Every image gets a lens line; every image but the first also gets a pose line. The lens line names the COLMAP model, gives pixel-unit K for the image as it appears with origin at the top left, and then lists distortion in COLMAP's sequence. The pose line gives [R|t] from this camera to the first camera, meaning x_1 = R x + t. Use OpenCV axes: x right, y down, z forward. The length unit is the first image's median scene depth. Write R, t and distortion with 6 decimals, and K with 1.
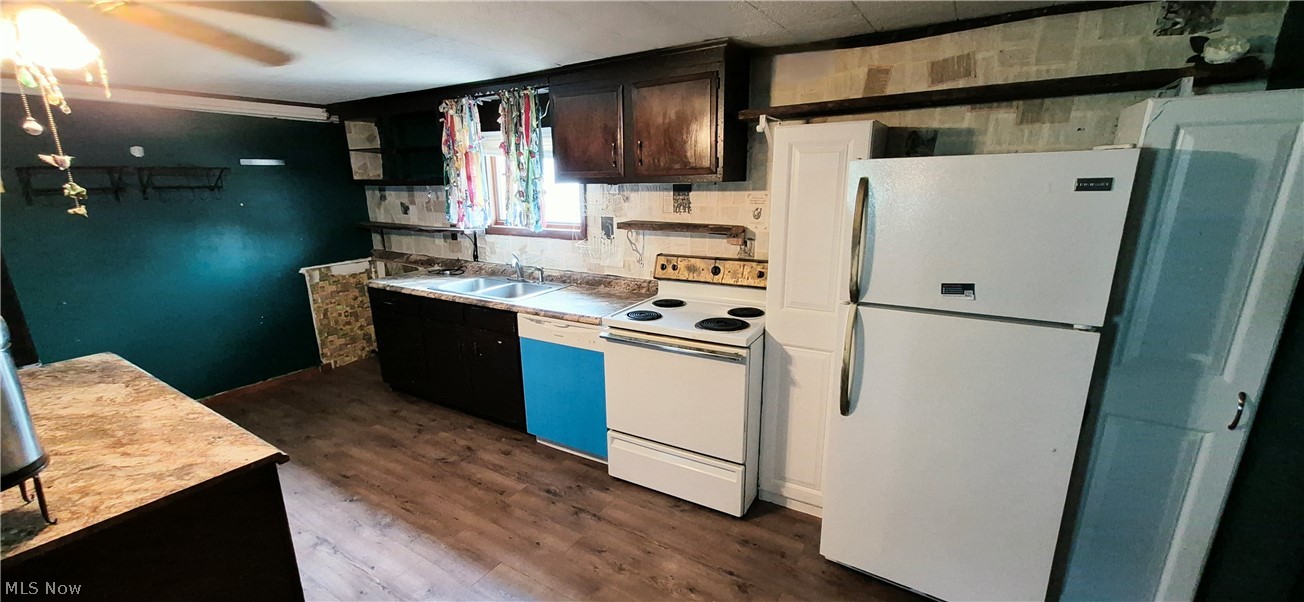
lens RADIAL K [[516.1, 0, 644.3], [0, 516.1, 318.2], [0, 0, 1]] dist [-0.002043, -0.000197]
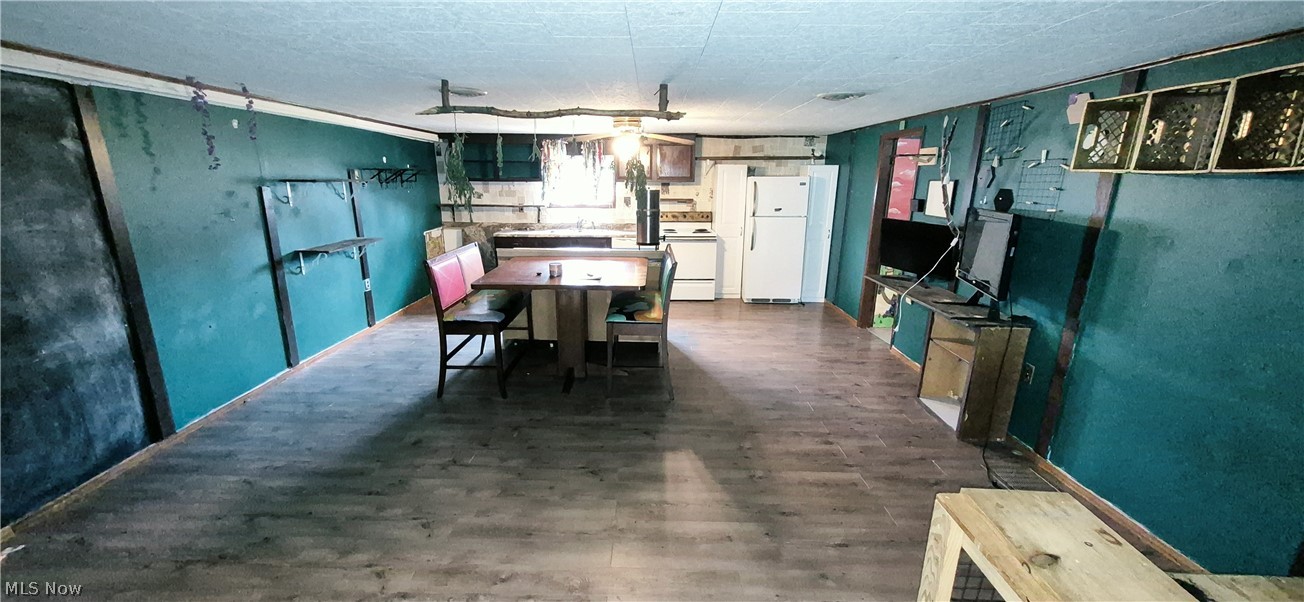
lens RADIAL K [[516.1, 0, 644.3], [0, 516.1, 318.2], [0, 0, 1]] dist [-0.002043, -0.000197]
pose [[0.853293, -0.117362, 0.508053, -1.596402], [0.119074, 0.992454, 0.029273, 0.354893], [-0.507654, 0.035518, 0.860828, -1.249191]]
